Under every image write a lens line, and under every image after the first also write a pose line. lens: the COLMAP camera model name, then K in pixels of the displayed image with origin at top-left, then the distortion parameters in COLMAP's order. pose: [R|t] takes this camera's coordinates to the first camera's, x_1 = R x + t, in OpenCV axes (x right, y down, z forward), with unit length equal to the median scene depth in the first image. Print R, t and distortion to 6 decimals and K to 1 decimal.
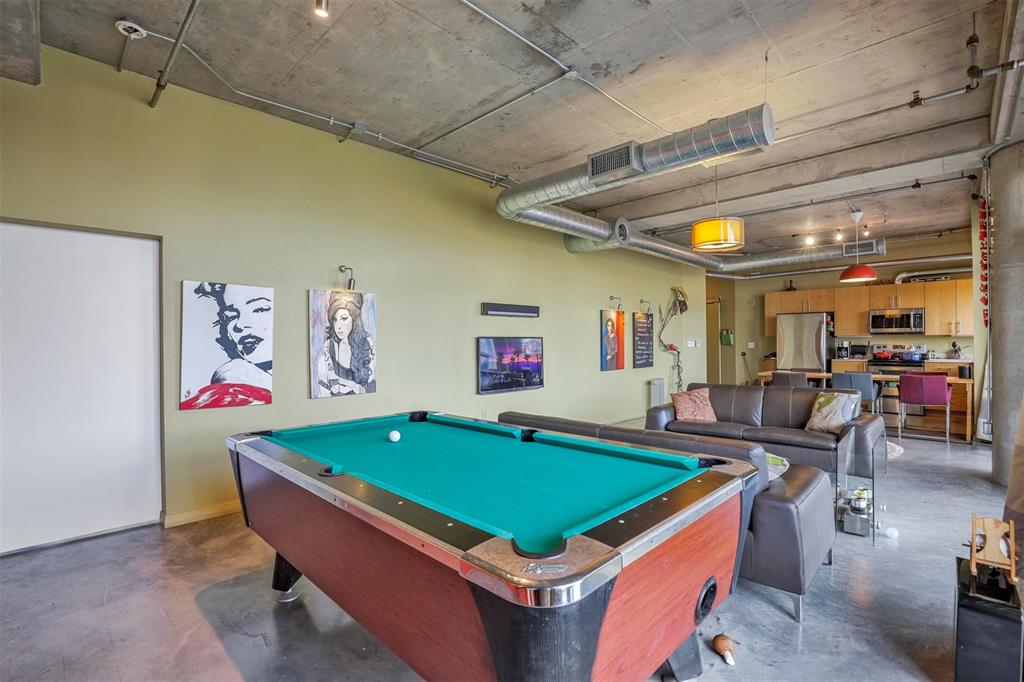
lens RADIAL K [[466.6, 0, 513.1], [0, 466.6, 338.5], [0, 0, 1]] dist [-0.041175, 0.006347]
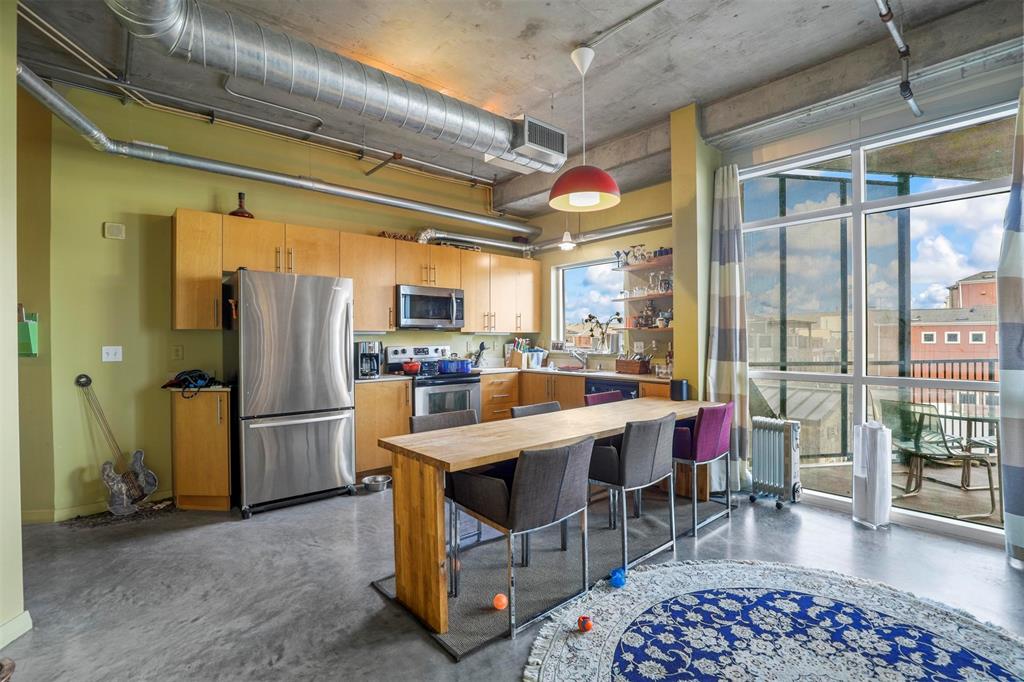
lens RADIAL K [[478.6, 0, 512.0], [0, 478.6, 341.0], [0, 0, 1]] dist [-0.003522, -0.000408]
pose [[0.075046, -0.001234, 0.997179, 0.266847], [-0.004837, 0.999987, 0.001601, 0.003959], [-0.997168, -0.004944, 0.075039, 0.977148]]
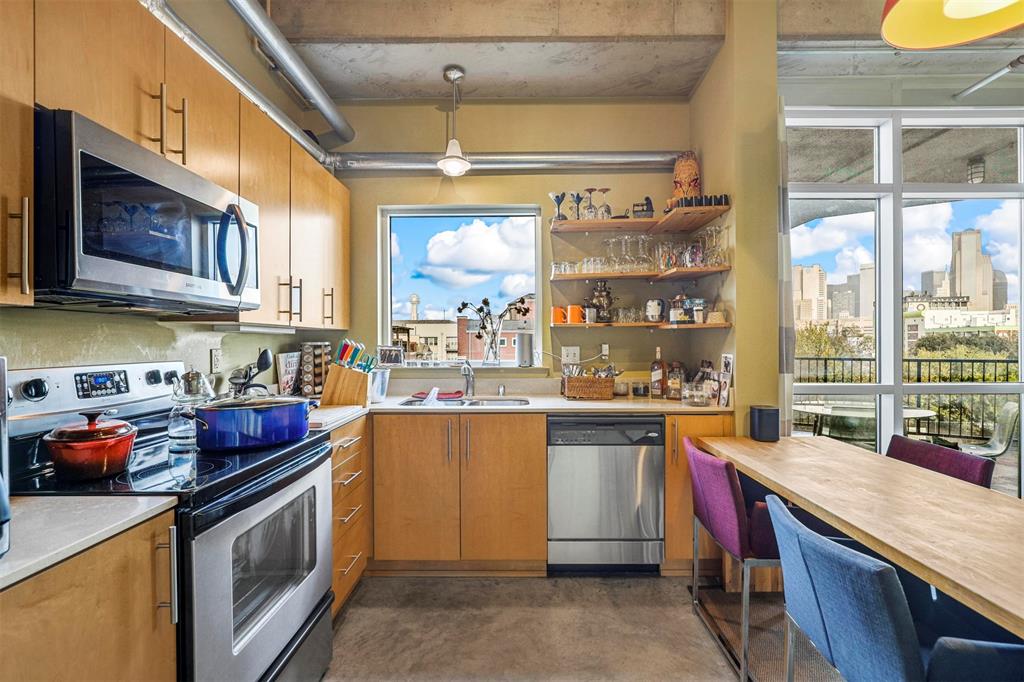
lens RADIAL K [[472.5, 0, 520.7], [0, 472.5, 342.5], [0, 0, 1]] dist [-0.000279, 0.000025]
pose [[-0.701666, 0.008463, 0.712456, 0.710242], [0.004728, 0.999963, -0.007222, 0.005382], [-0.712490, -0.001699, -0.701680, 1.187980]]
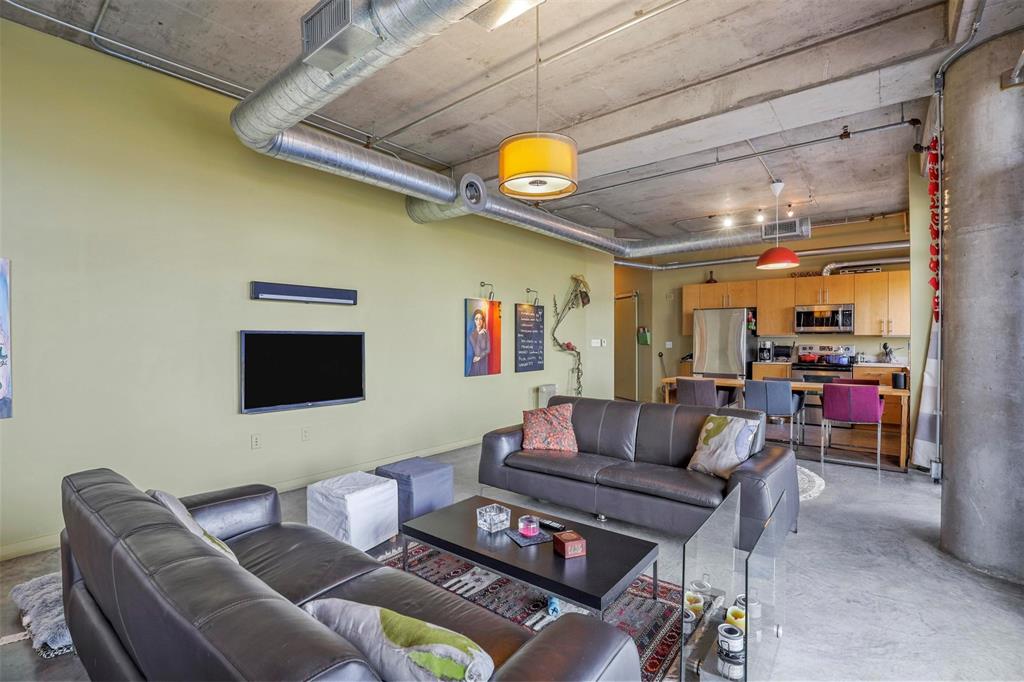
lens RADIAL K [[466.6, 0, 513.1], [0, 466.6, 338.5], [0, 0, 1]] dist [-0.041175, 0.006347]
pose [[0.995386, 0.008625, 0.095560, 0.196048], [-0.009111, 0.999948, 0.004647, 0.001237], [-0.095515, -0.005496, 0.995413, 0.213103]]
